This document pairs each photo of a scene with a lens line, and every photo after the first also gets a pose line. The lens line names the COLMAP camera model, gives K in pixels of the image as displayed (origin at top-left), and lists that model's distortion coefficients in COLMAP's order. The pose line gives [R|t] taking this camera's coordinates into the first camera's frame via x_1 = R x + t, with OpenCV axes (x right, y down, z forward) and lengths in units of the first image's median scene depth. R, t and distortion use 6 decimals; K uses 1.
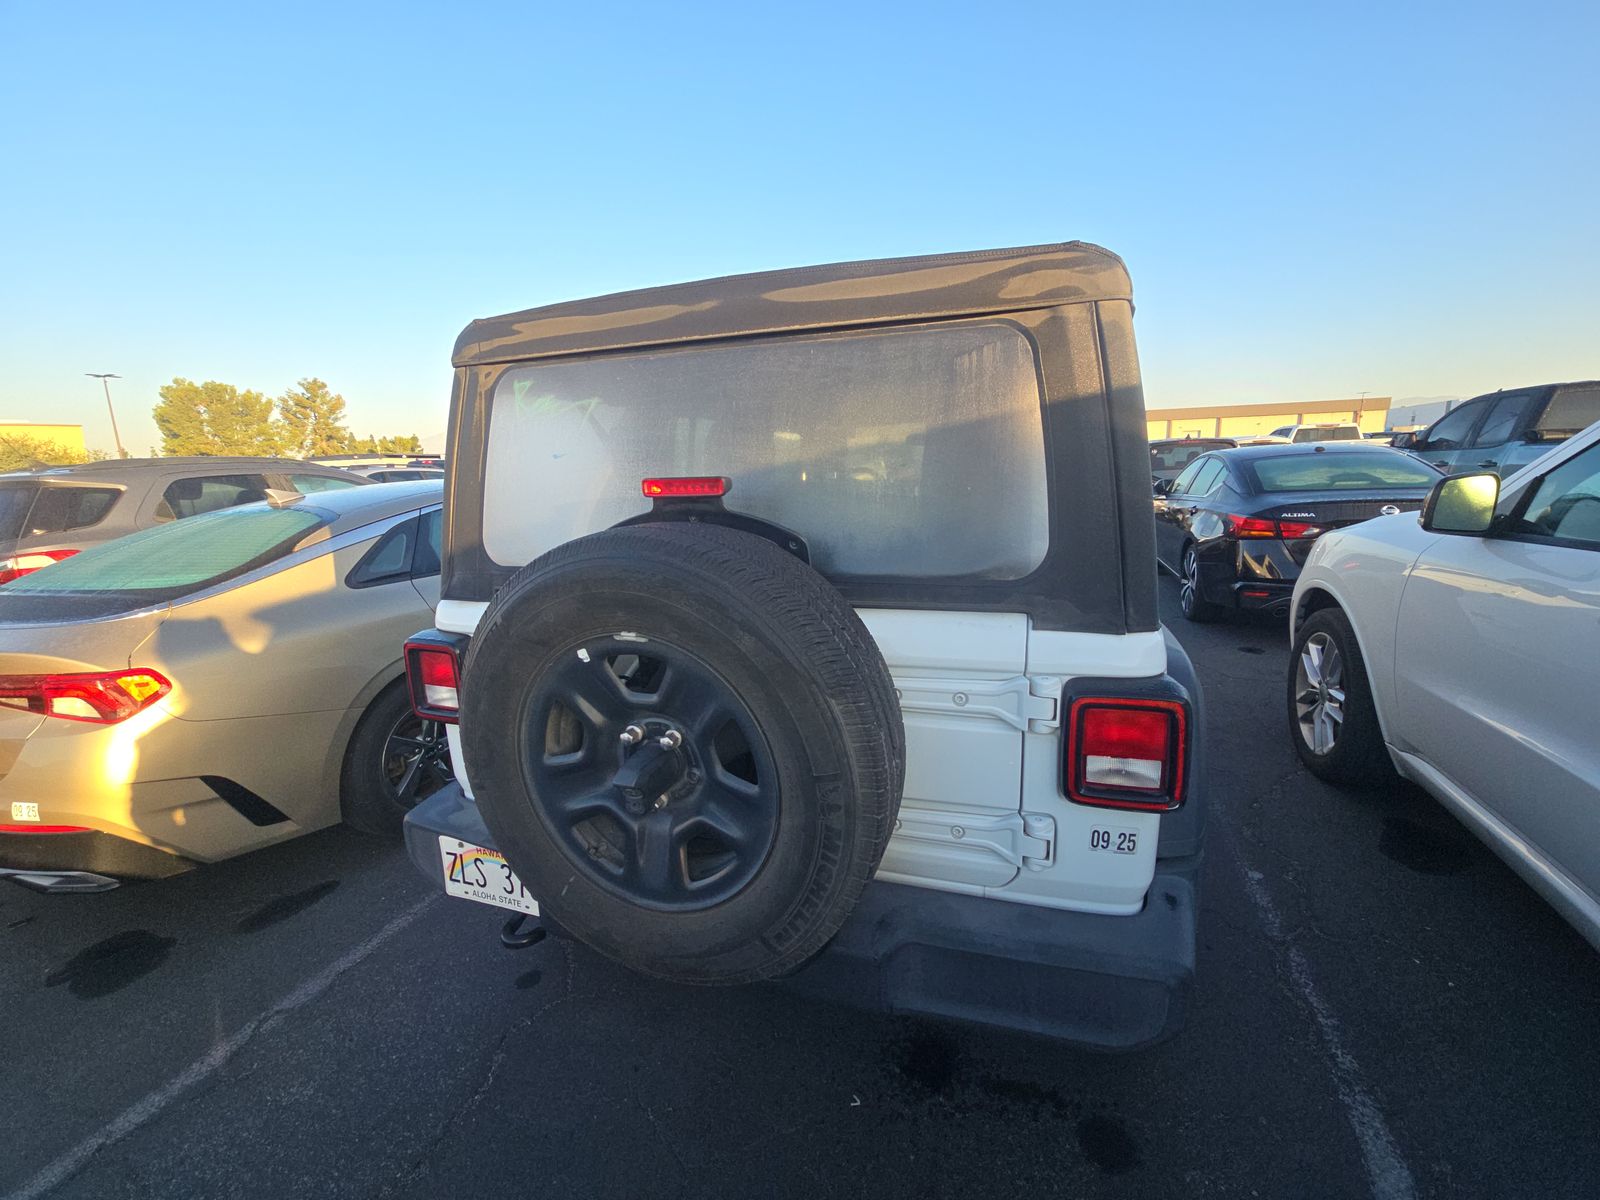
lens RADIAL K [[648.5, 0, 809.1], [0, 648.5, 606.8], [0, 0, 1]] dist [0.006949, -0.000729]
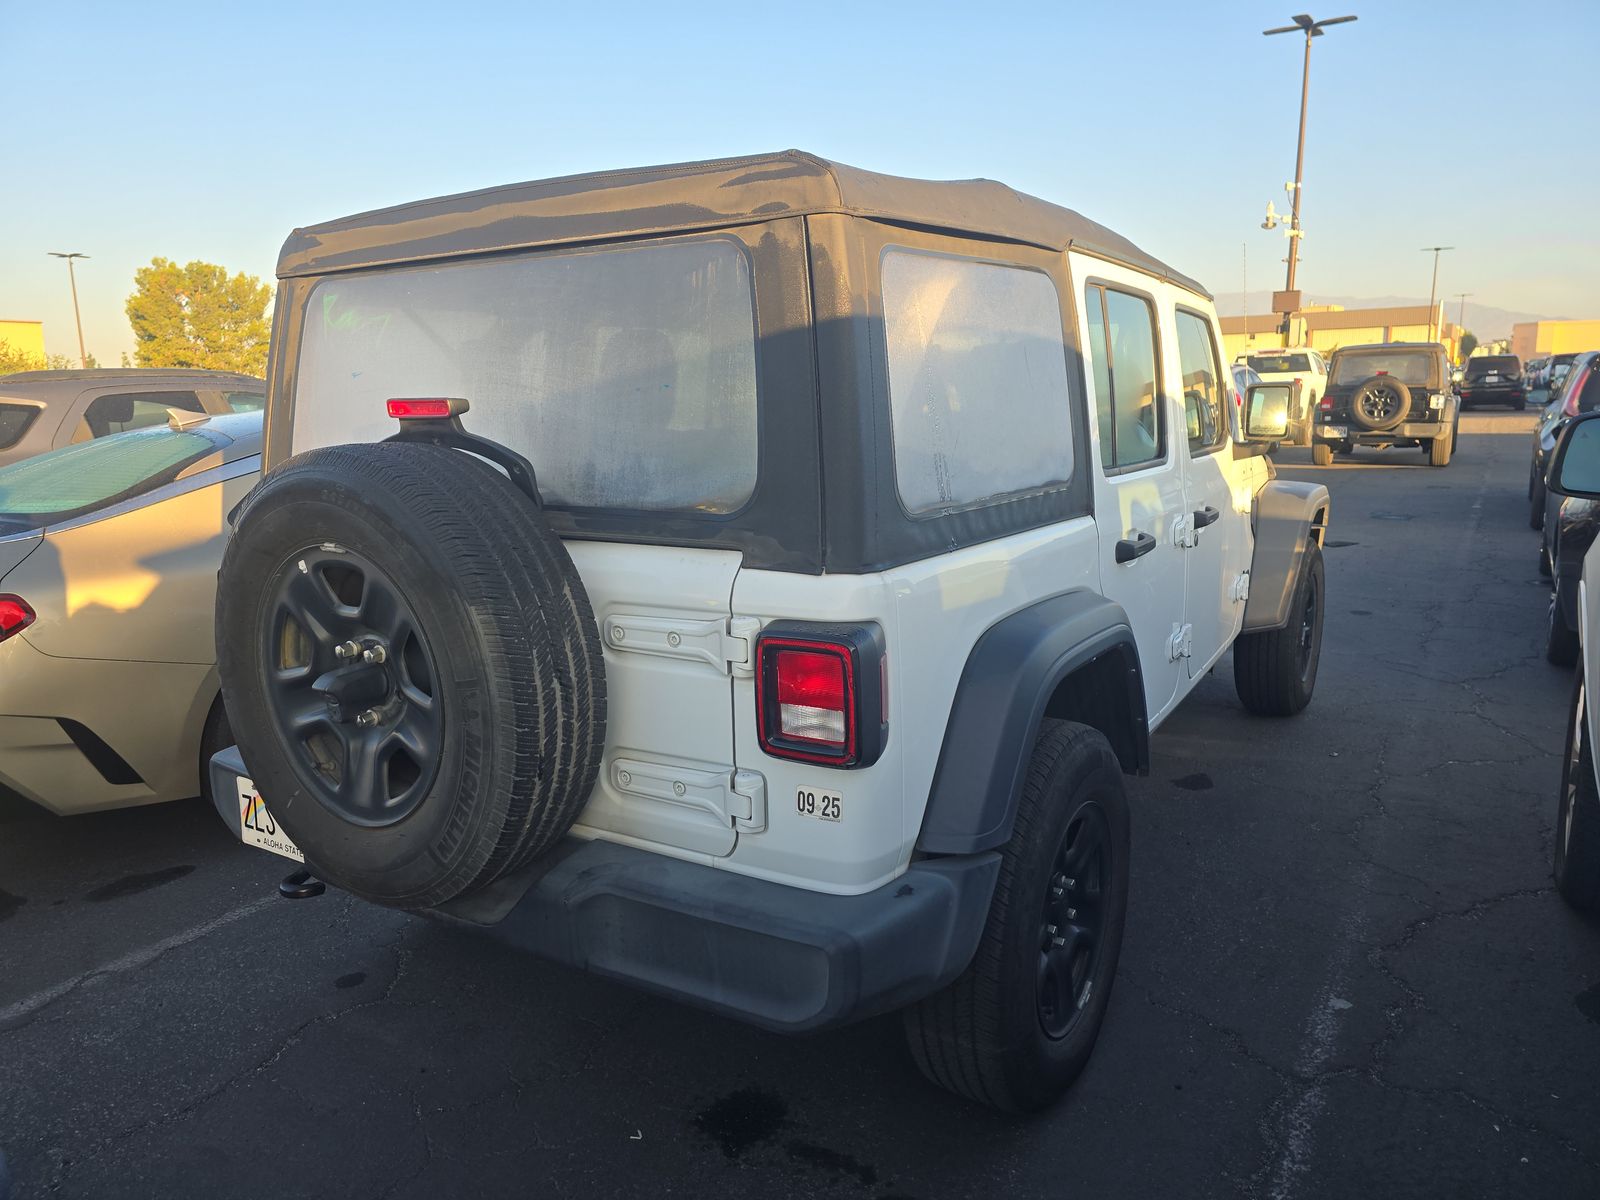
lens RADIAL K [[1081.3, 0, 792.6], [0, 1081.3, 612.6], [0, 0, 1]] dist [0.037013, -0.015325]
pose [[0.971273, 0.057679, -0.230870, 0.733676], [-0.059801, 0.998208, -0.002197, 0.093540], [0.230329, 0.015940, 0.972982, -0.460709]]
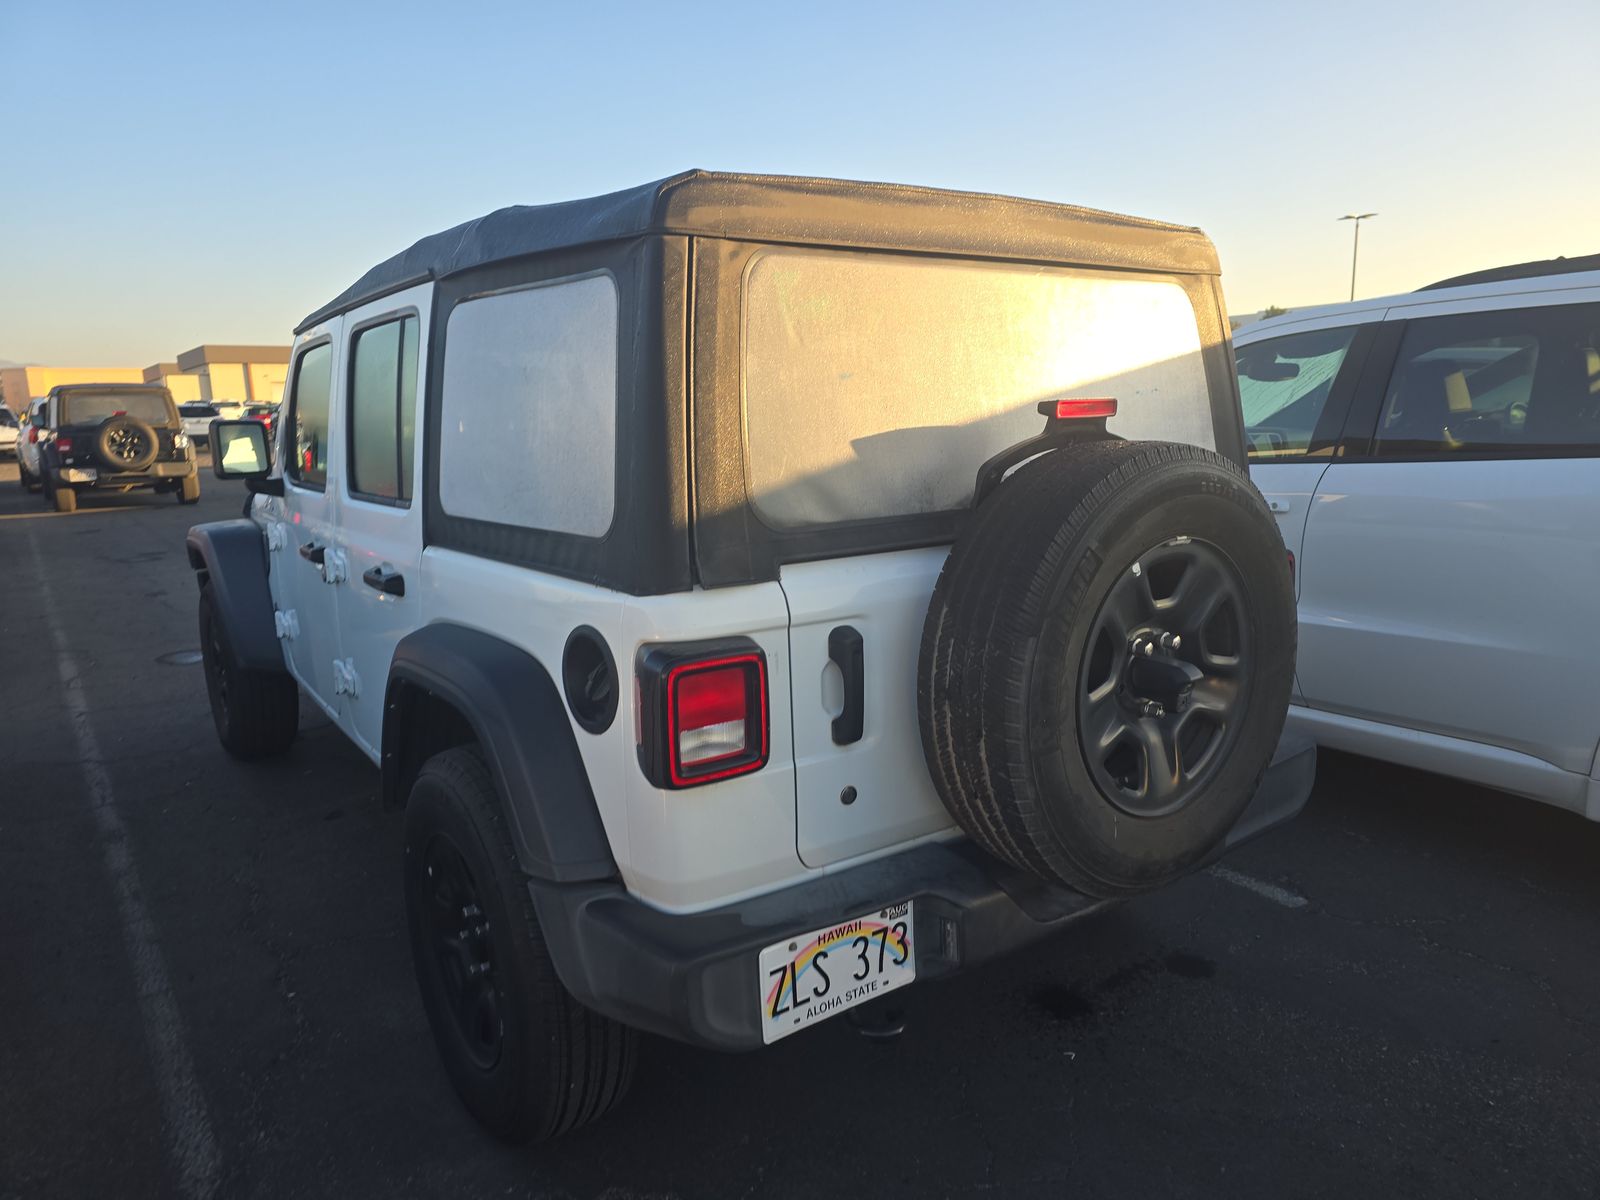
lens RADIAL K [[1081.3, 0, 803.9], [0, 1081.3, 607.0], [0, 0, 1]] dist [0.037013, -0.015325]
pose [[0.577811, -0.134159, 0.805069, -1.786166], [0.180563, 0.982968, 0.034211, -0.017302], [-0.795947, 0.125598, 0.592194, 0.371336]]
